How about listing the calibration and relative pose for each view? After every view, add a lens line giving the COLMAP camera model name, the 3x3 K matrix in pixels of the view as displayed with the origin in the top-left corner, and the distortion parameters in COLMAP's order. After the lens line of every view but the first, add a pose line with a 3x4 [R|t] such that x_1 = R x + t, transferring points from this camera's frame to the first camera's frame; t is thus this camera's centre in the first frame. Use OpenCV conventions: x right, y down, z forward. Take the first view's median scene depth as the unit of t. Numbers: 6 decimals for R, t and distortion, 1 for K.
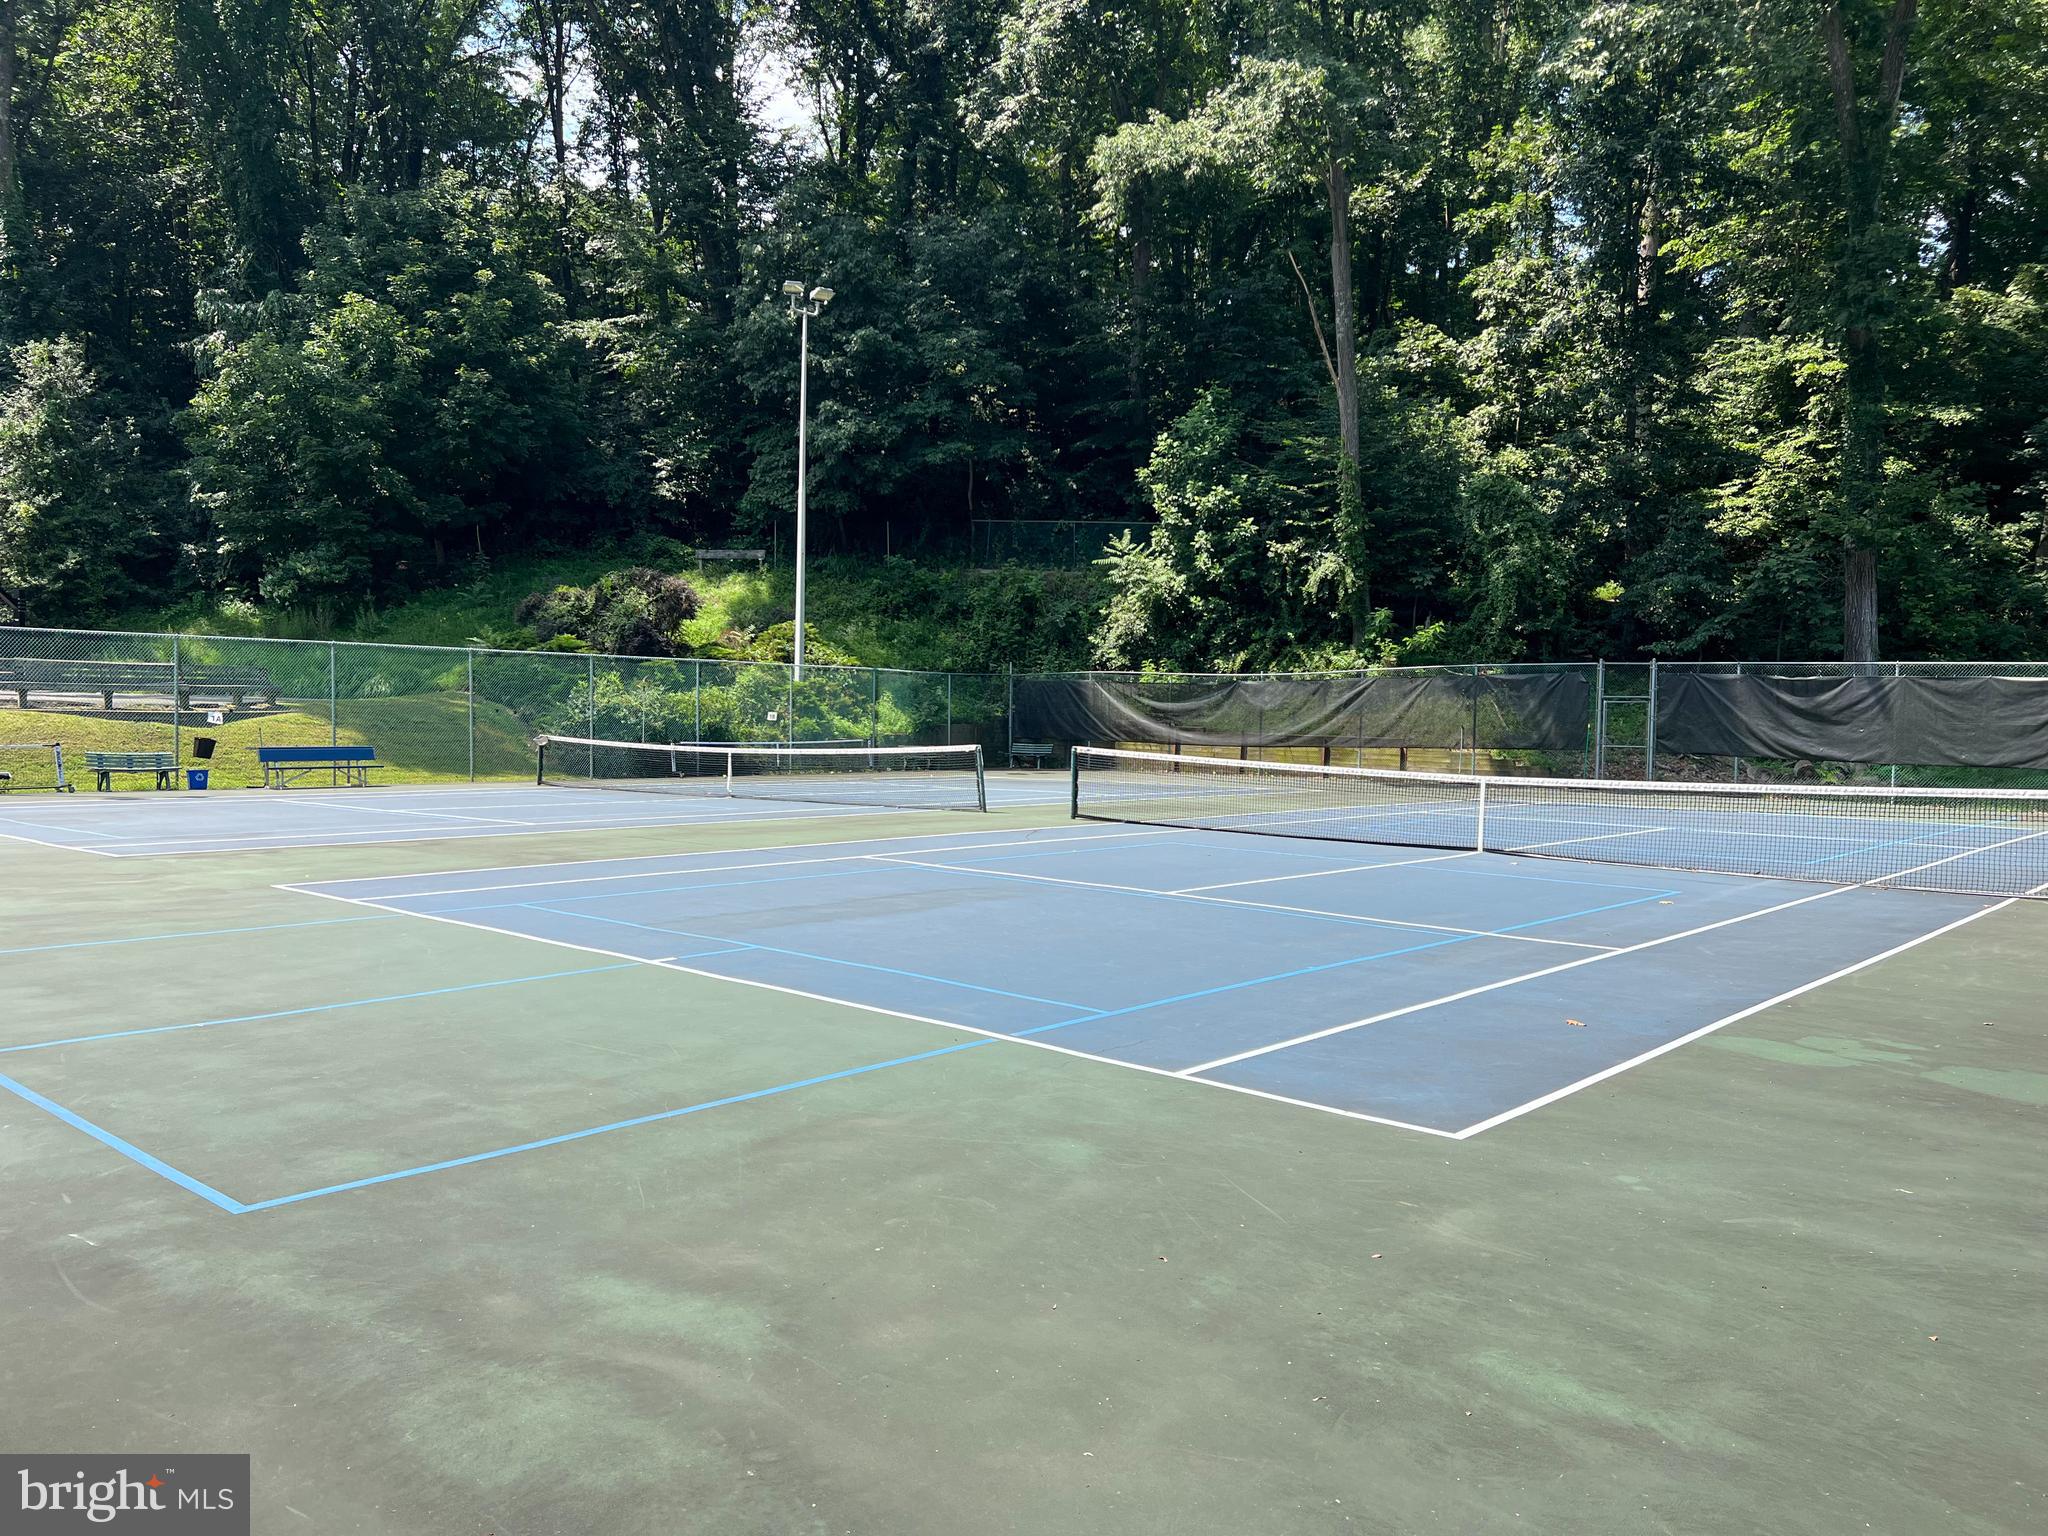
lens RADIAL K [[1547.9, 0, 1025.7], [0, 1547.9, 784.5], [0, 0, 1]] dist [0.019747, -0.016982]
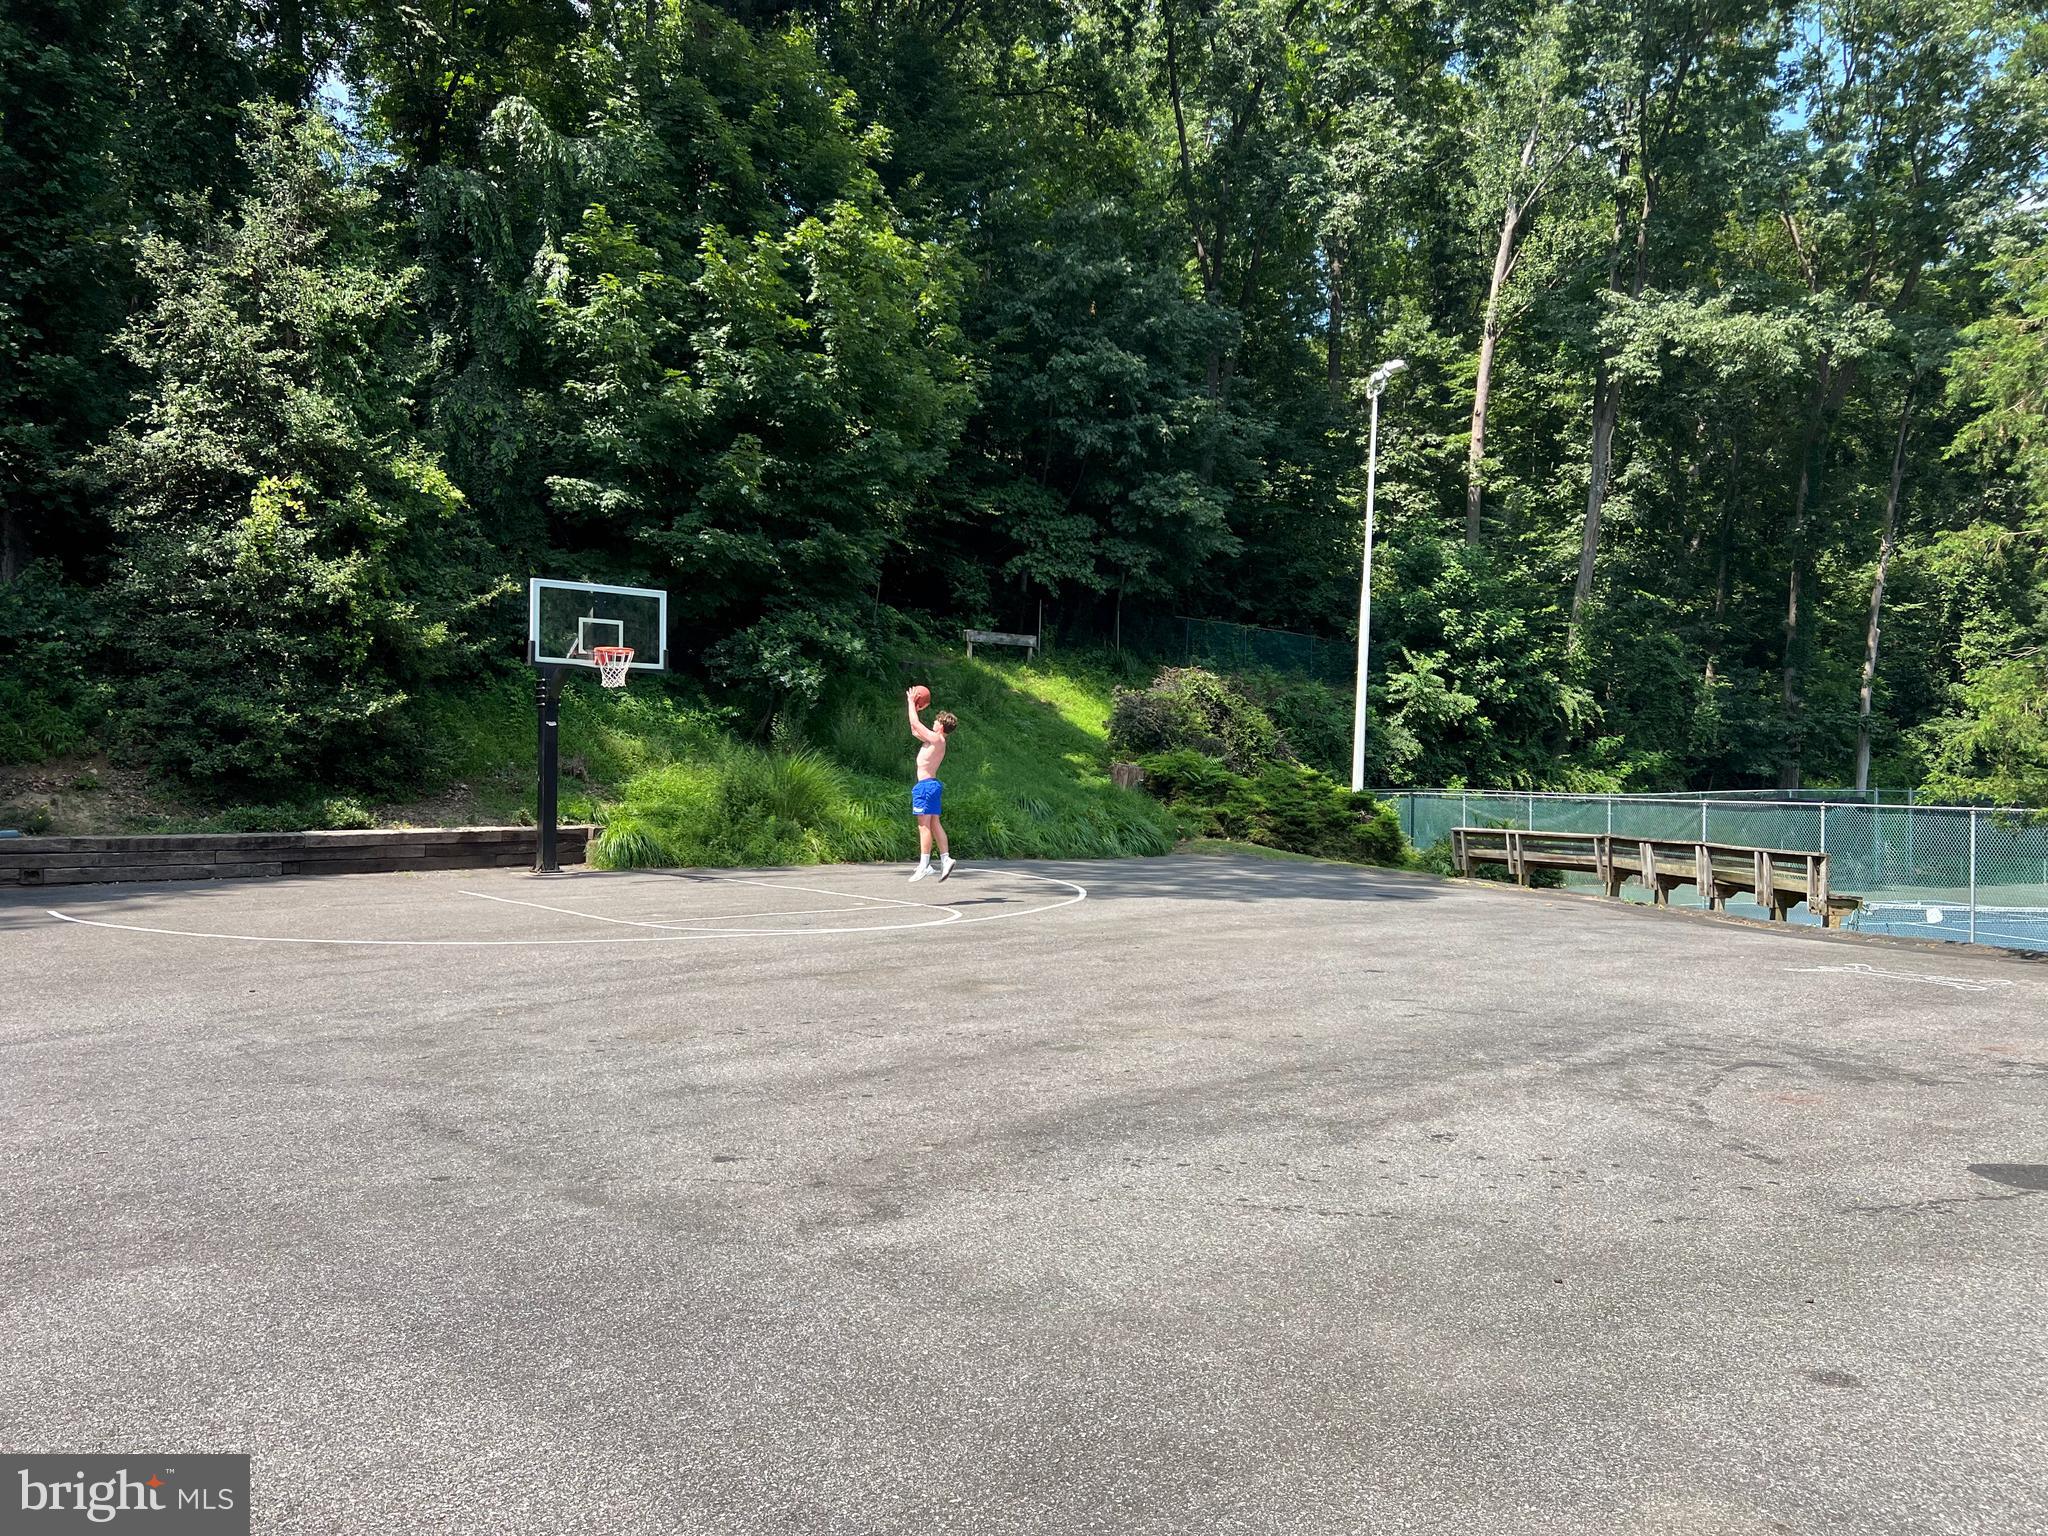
lens RADIAL K [[1547.9, 0, 1027.1], [0, 1547.9, 777.6], [0, 0, 1]] dist [0.019747, -0.016982]
pose [[0.616730, -0.013640, 0.787056, -0.931723], [0.037276, 0.999234, -0.011892, -0.078938], [-0.786291, 0.036673, 0.616766, 0.590675]]
